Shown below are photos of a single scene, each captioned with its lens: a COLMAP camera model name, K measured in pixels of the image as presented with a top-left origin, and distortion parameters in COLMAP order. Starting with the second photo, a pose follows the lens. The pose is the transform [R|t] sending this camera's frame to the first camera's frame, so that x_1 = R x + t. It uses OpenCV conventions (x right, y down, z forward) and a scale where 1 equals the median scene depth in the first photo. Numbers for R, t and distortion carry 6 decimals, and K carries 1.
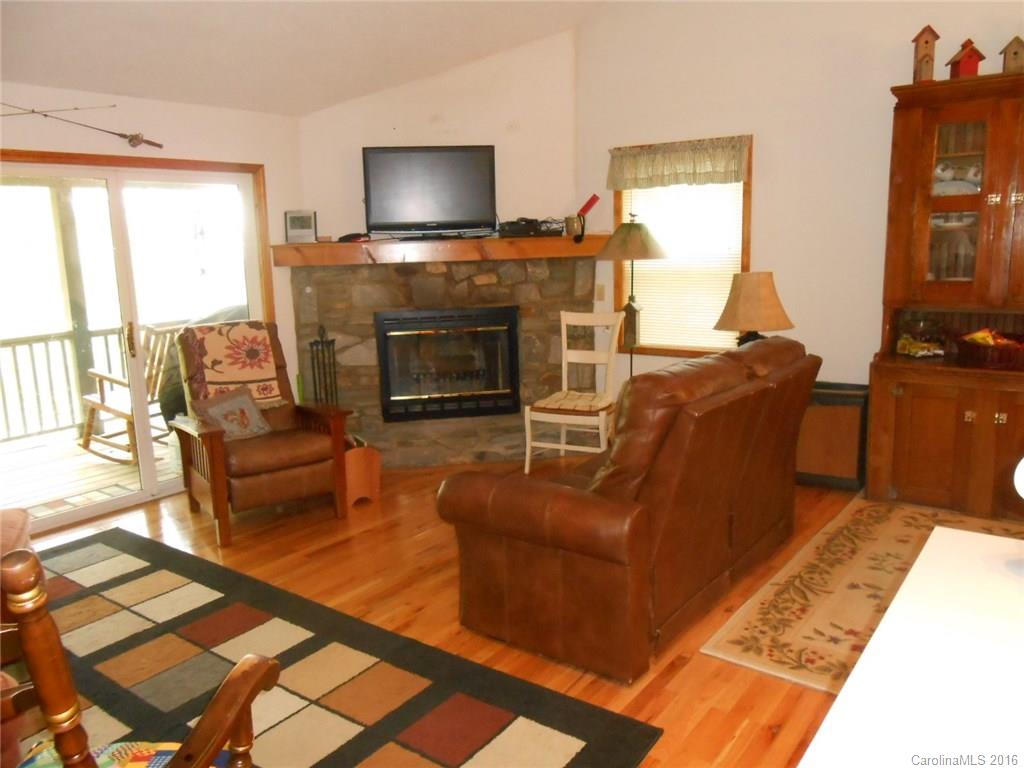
lens RADIAL K [[783.2, 0, 506.7], [0, 783.2, 388.2], [0, 0, 1]] dist [-0.033546, 0.033401]
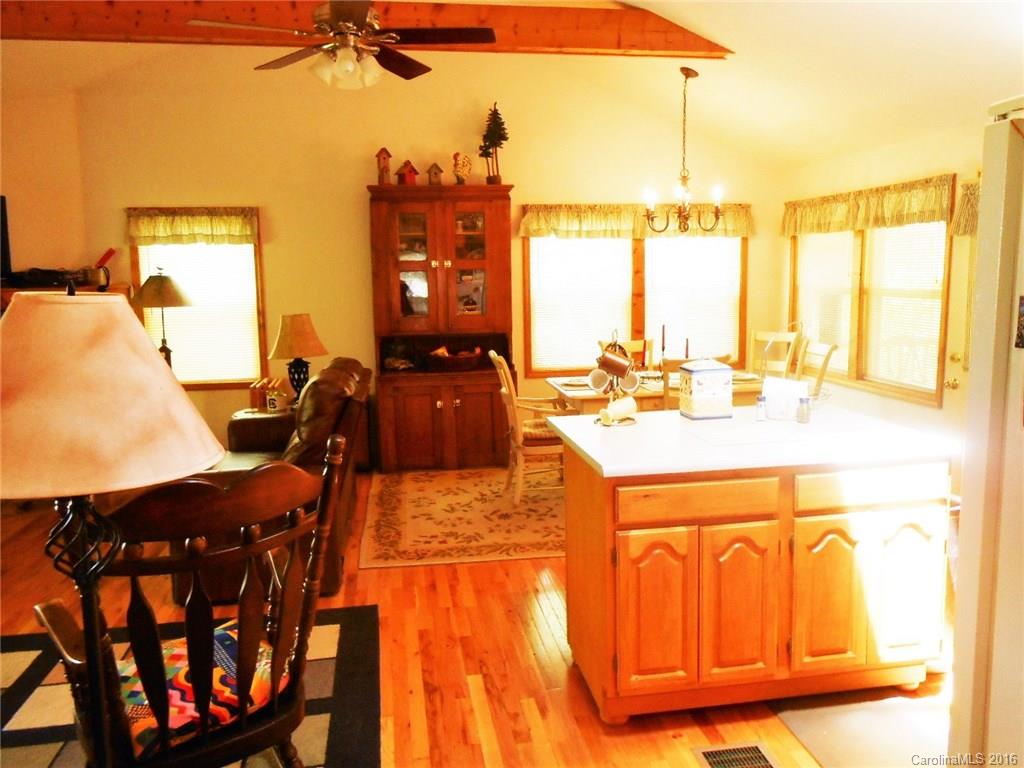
lens RADIAL K [[783.2, 0, 516.8], [0, 783.2, 380.7], [0, 0, 1]] dist [-0.033546, 0.033401]
pose [[0.695903, -0.078112, 0.713875, -0.382854], [0.130914, 0.991209, -0.019160, 0.038877], [-0.706103, 0.106789, 0.700011, -0.181094]]
